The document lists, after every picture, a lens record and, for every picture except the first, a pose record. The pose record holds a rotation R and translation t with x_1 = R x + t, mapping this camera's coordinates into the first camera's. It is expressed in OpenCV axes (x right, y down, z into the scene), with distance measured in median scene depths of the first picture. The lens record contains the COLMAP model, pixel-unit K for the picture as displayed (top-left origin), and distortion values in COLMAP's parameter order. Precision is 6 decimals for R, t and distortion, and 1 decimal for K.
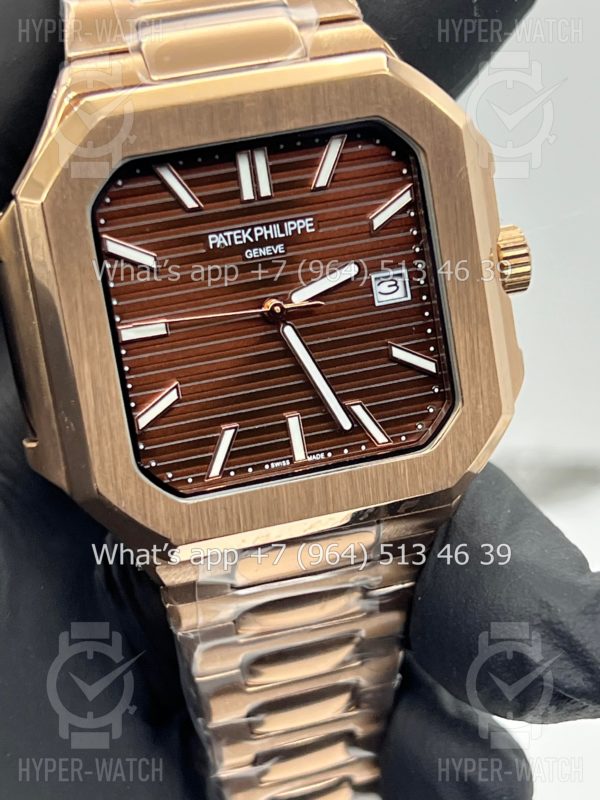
lens RADIAL K [[1833.4, 0, 300.1], [0, 1833.4, 412.7], [0, 0, 1]] dist [0.257397, -0.028934]
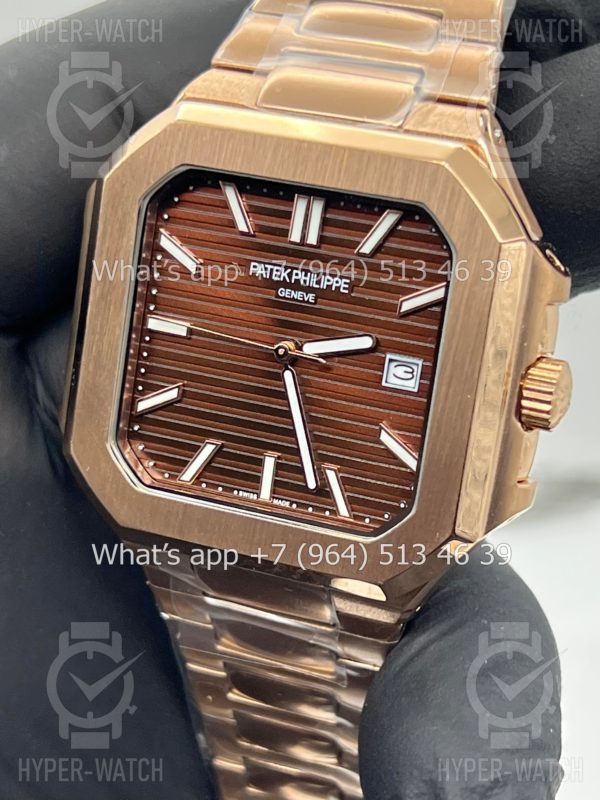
lens RADIAL K [[1833.4, 0, 300.1], [0, 1833.4, 412.7], [0, 0, 1]] dist [0.257397, -0.028934]
pose [[0.787206, 0.360525, -0.500329, 0.514928], [-0.354268, 0.928458, 0.111627, -0.141368], [0.504778, 0.089378, 0.858610, 0.131582]]
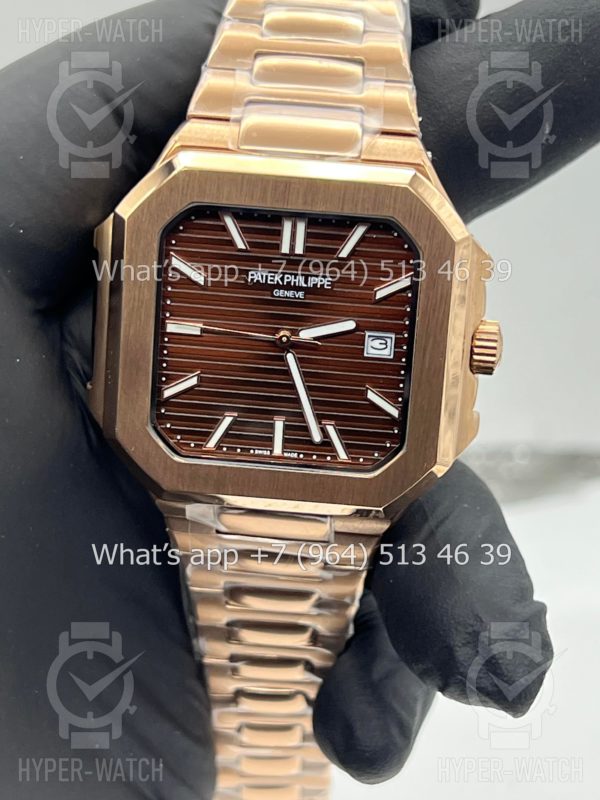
lens RADIAL K [[1833.4, 0, 300.1], [0, 1833.4, 412.7], [0, 0, 1]] dist [0.257397, -0.028934]
pose [[0.929752, 0.280629, -0.238346, 0.322879], [-0.263806, 0.959331, 0.100449, -0.139738], [0.256842, -0.030515, 0.965972, -0.262413]]
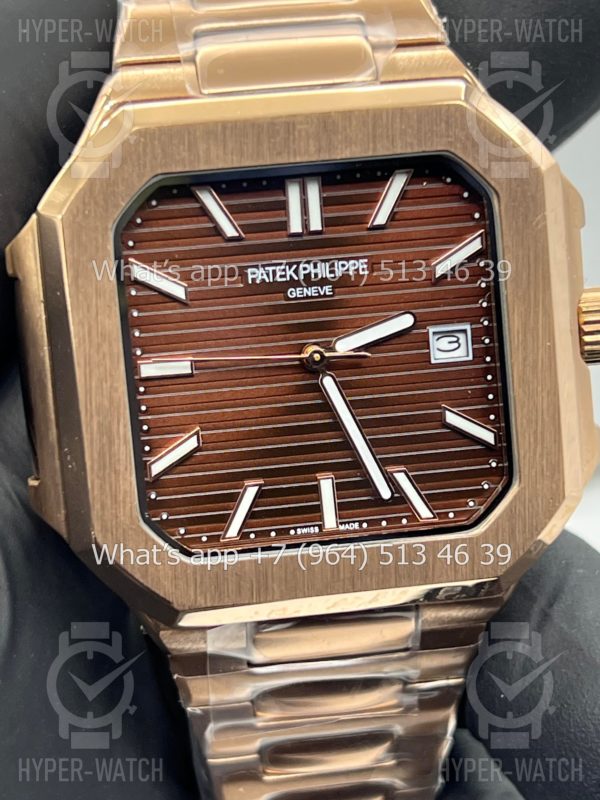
lens RADIAL K [[1833.4, 0, 300.1], [0, 1833.4, 412.7], [0, 0, 1]] dist [0.257397, -0.028934]
pose [[0.989163, 0.088902, -0.116845, 0.085651], [-0.093038, 0.995198, -0.030422, -0.001472], [0.113579, 0.040963, 0.992684, 0.113726]]
